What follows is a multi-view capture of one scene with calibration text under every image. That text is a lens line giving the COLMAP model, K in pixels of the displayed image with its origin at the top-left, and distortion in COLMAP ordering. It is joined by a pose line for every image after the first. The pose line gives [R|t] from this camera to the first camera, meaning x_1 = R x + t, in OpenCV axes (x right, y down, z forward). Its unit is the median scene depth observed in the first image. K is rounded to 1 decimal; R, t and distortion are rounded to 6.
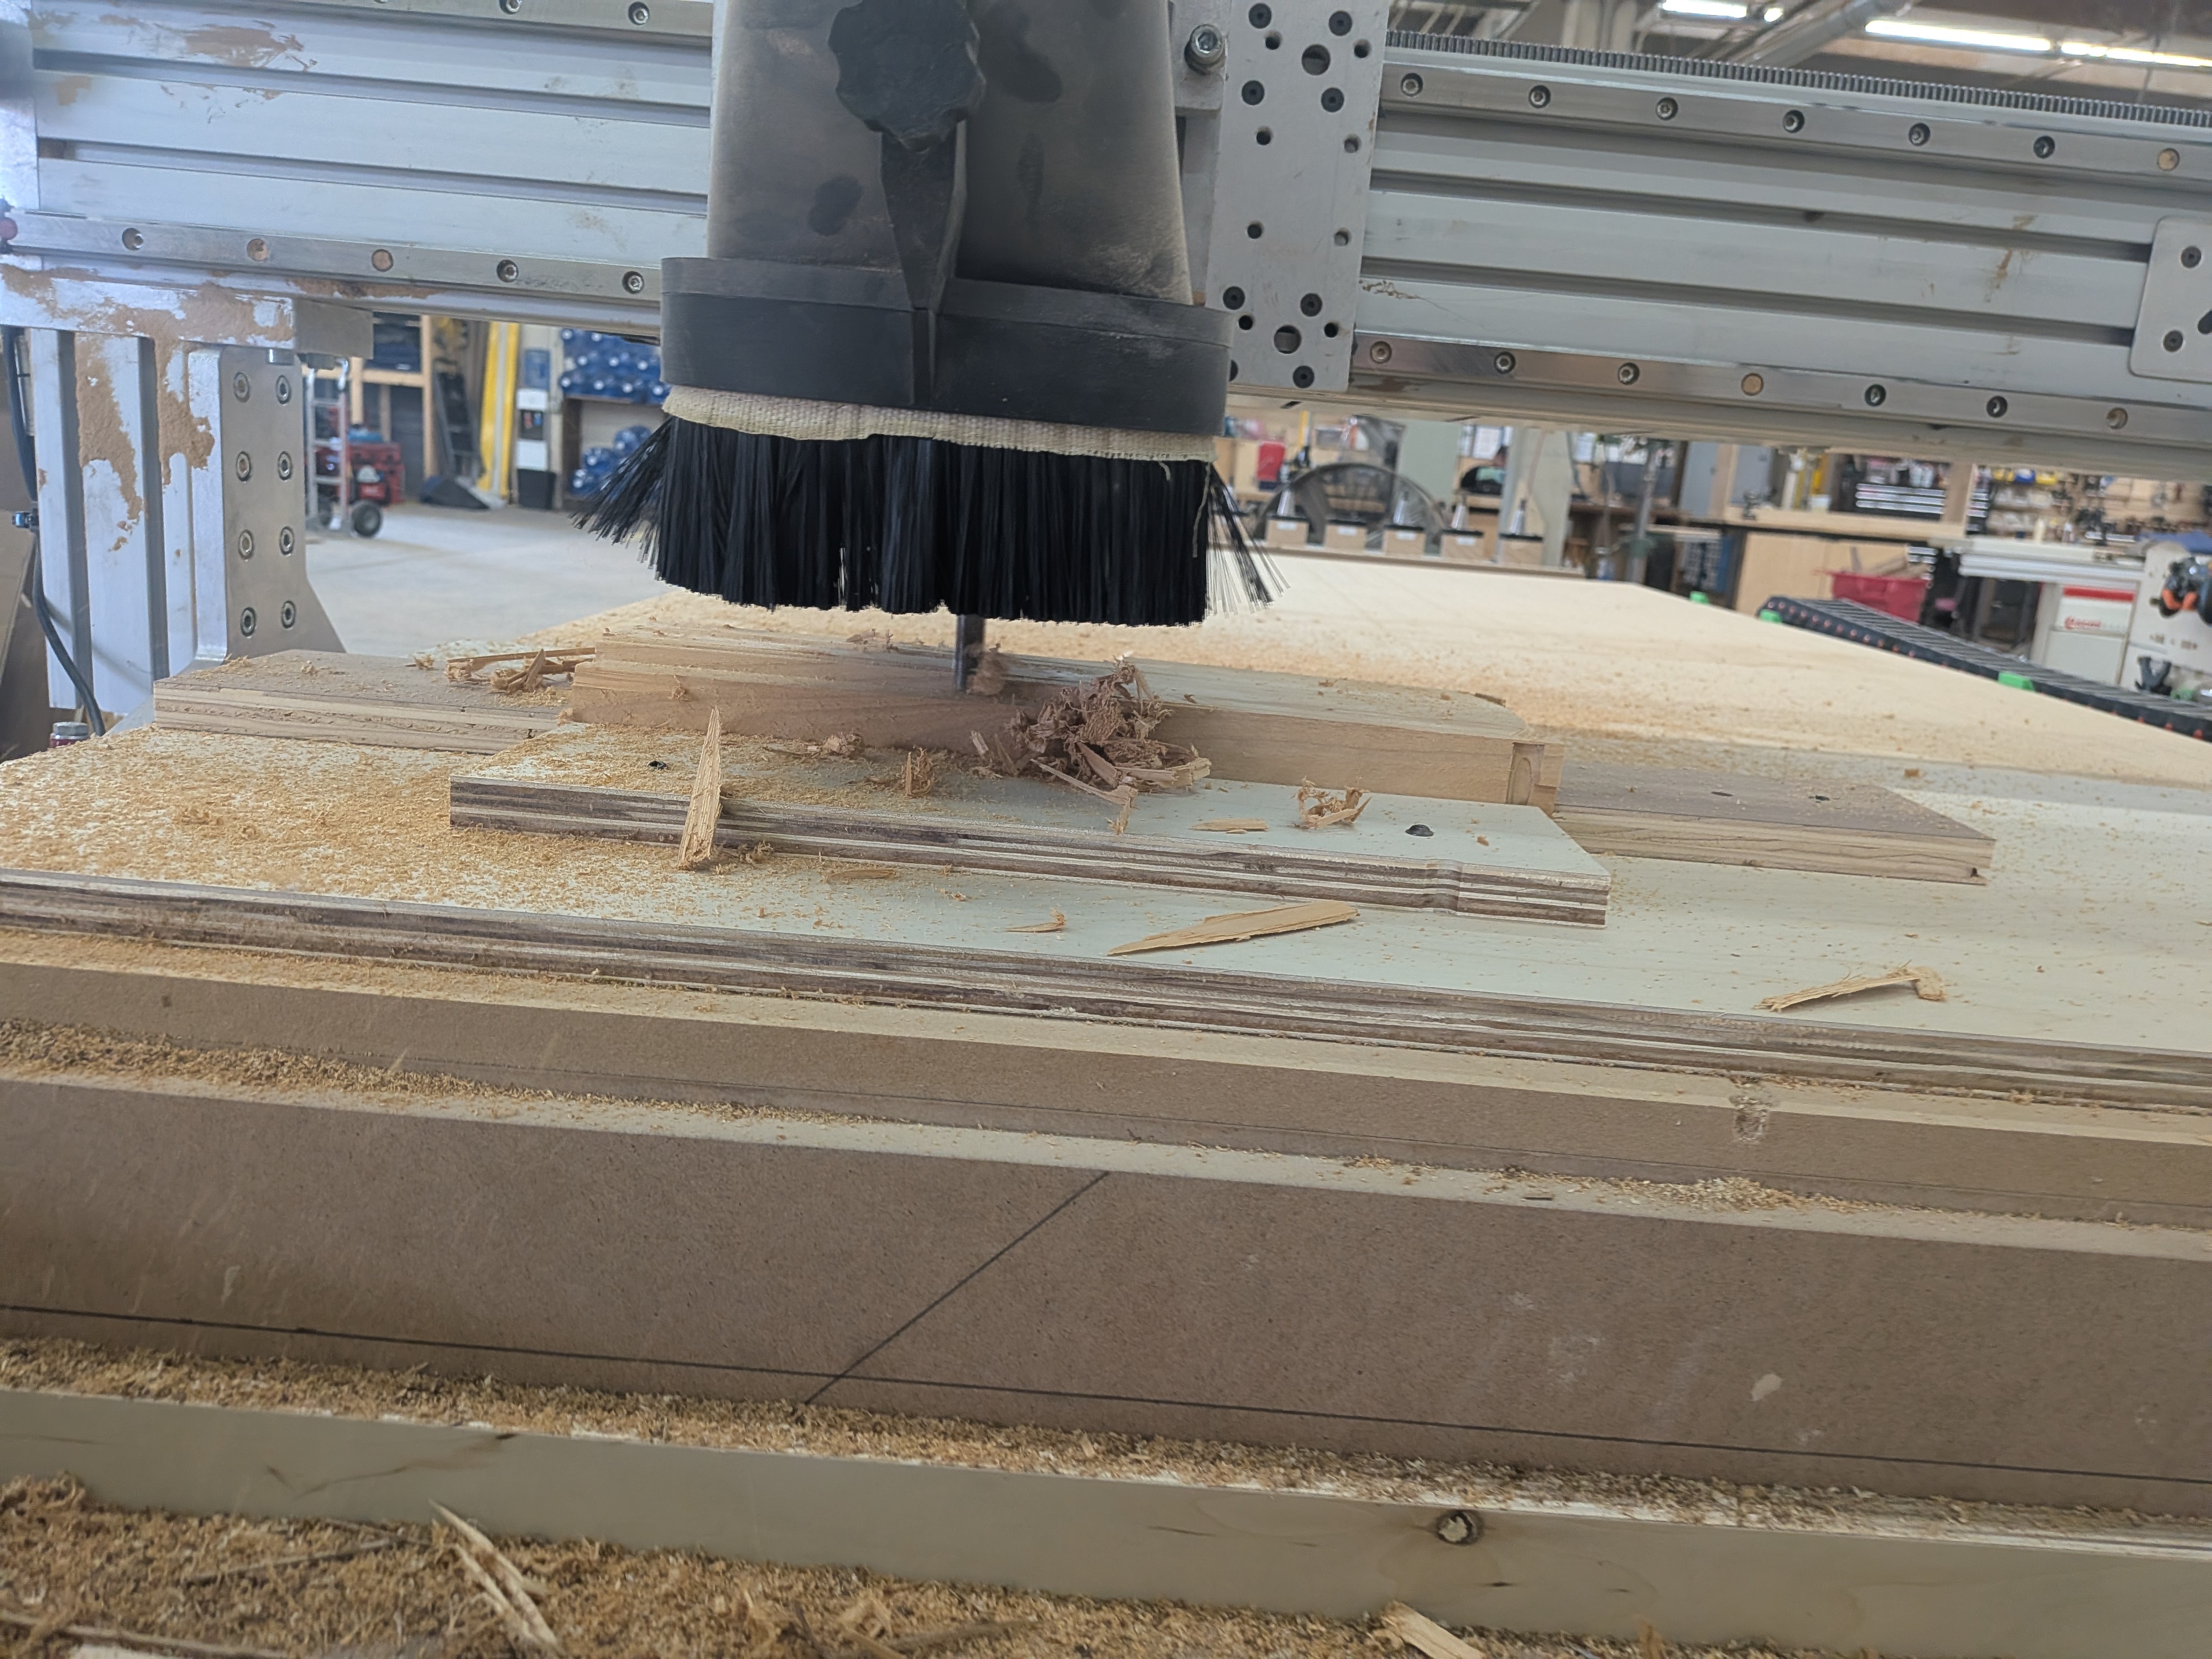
lens RADIAL K [[1603.6, 0, 1106.0], [0, 1603.6, 829.5], [0, 0, 1]] dist [-0.001991, -0.019211]
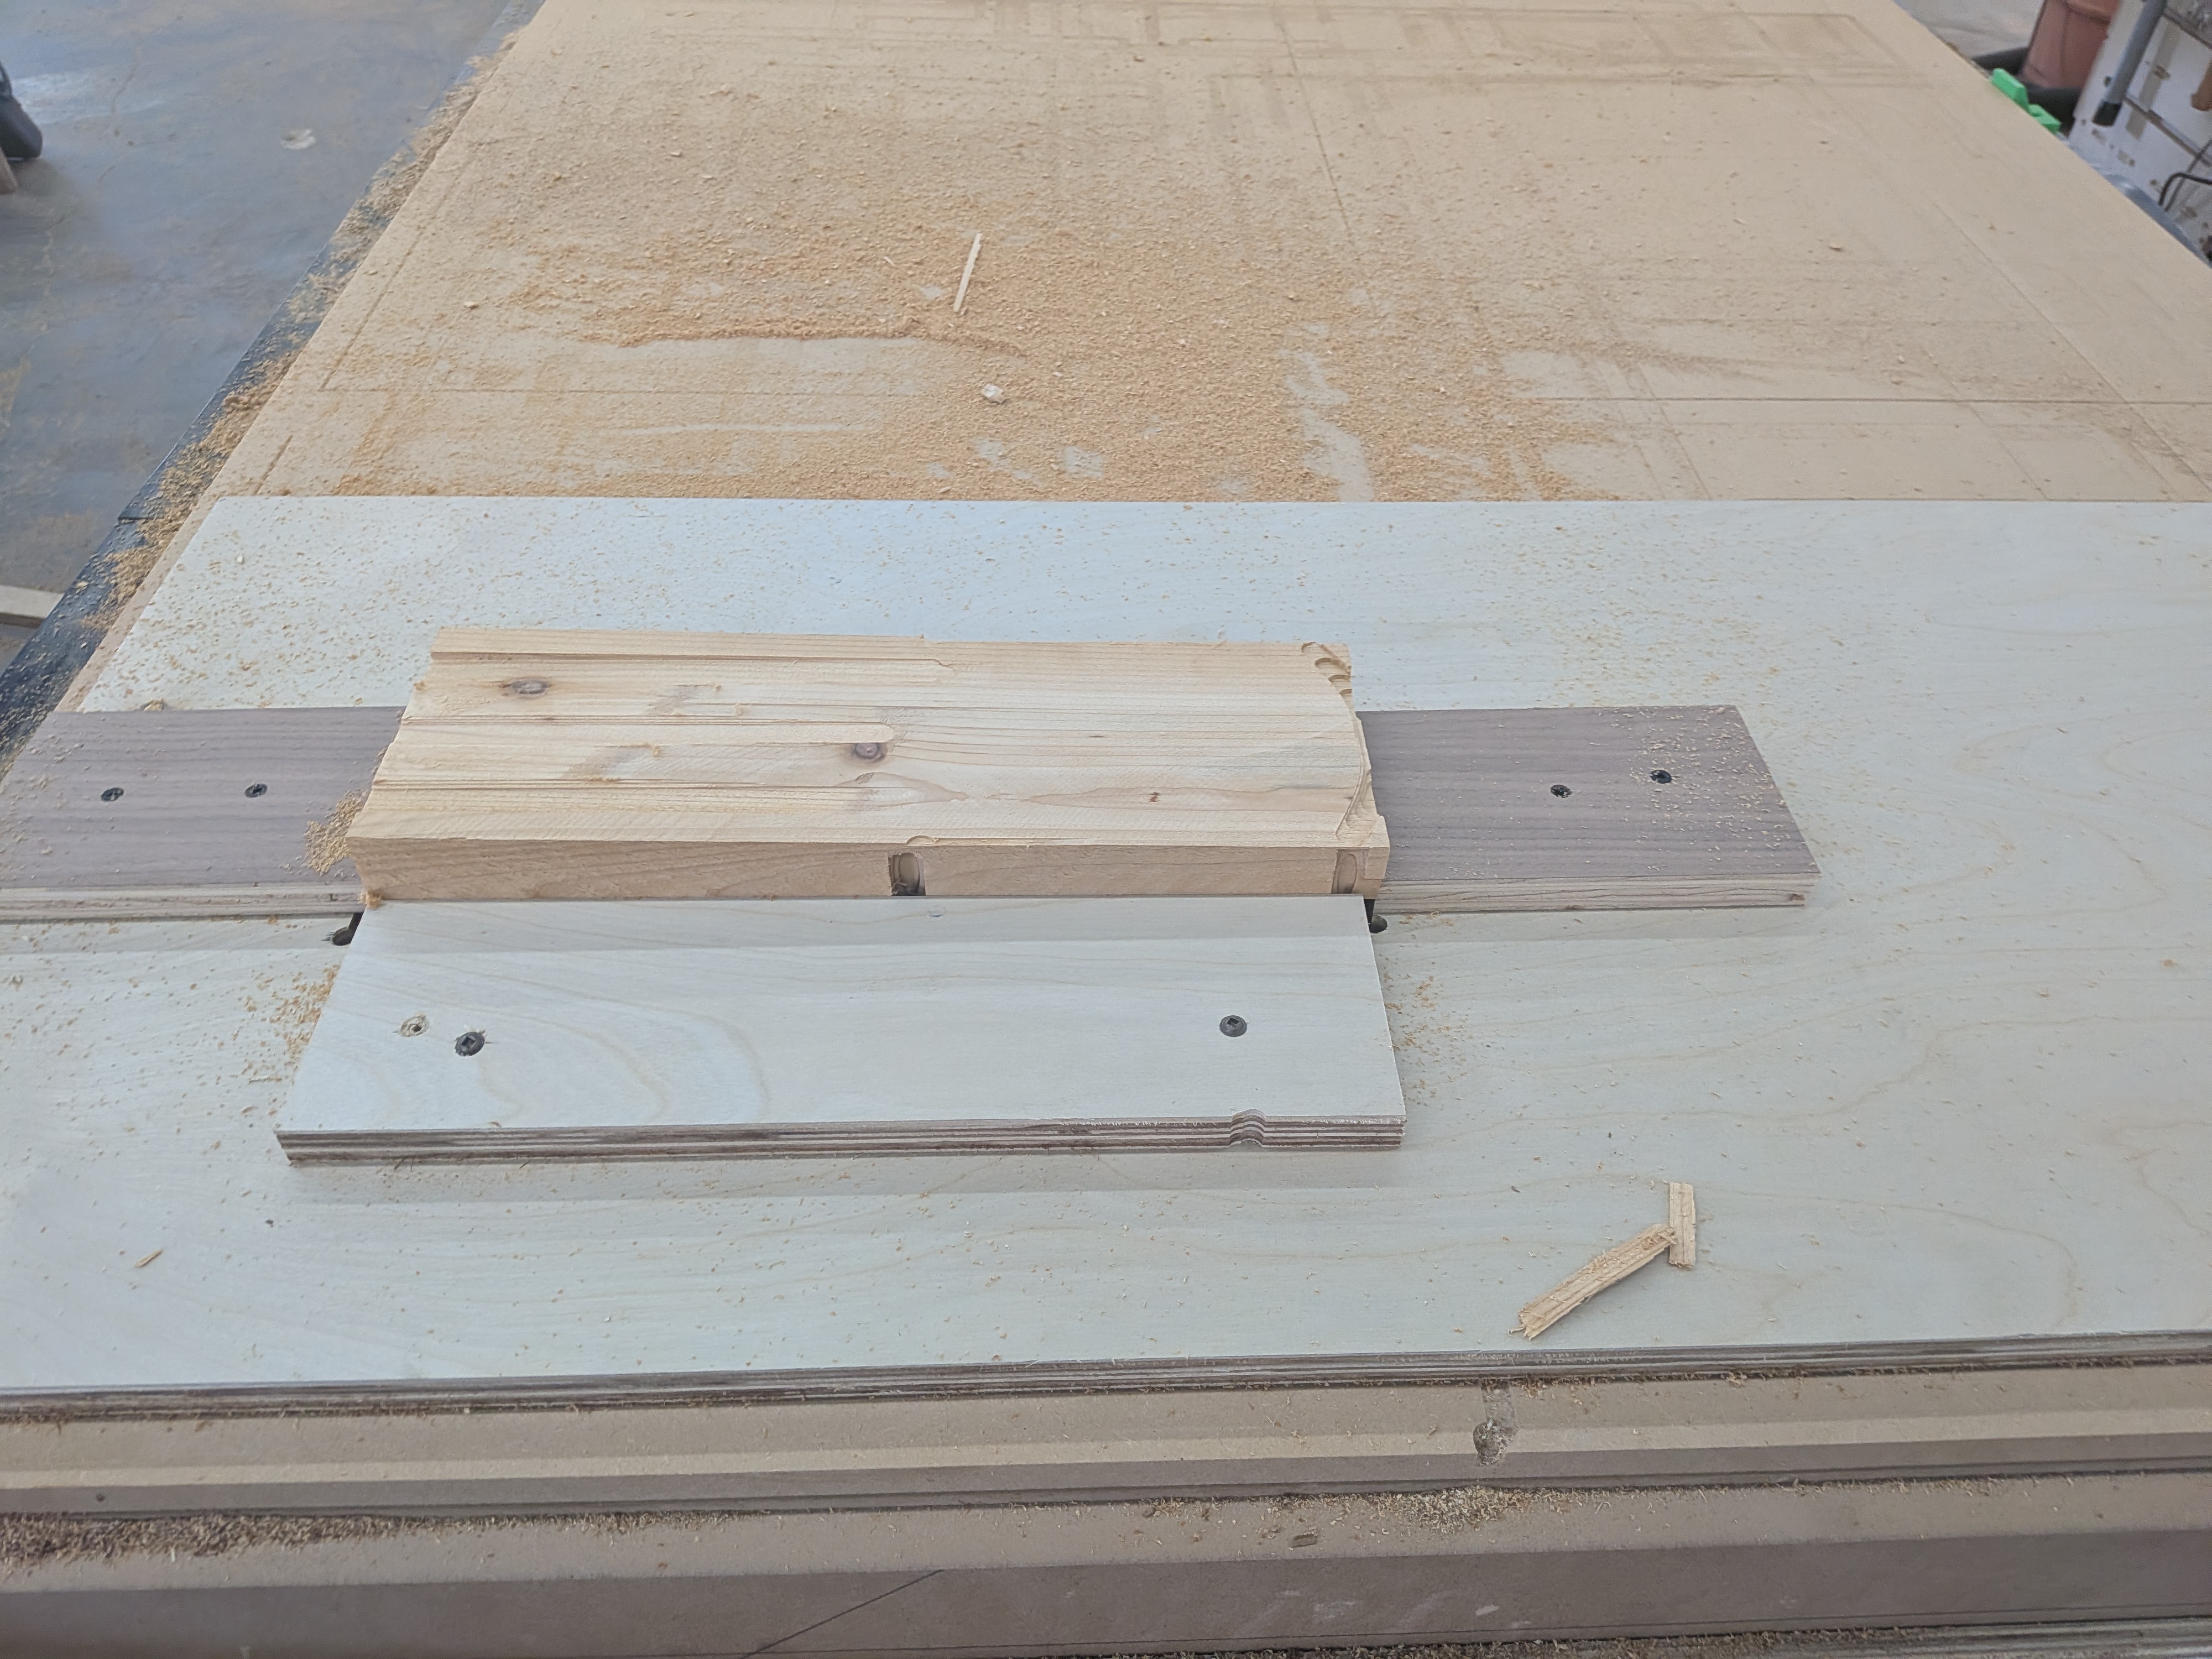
lens RADIAL K [[1603.6, 0, 1106.0], [0, 1603.6, 829.5], [0, 0, 1]] dist [-0.001991, -0.019211]
pose [[0.996472, -0.083775, 0.004950, 0.129003], [0.069281, 0.854490, 0.514826, -0.682682], [-0.047359, -0.512667, 0.857280, 0.205047]]
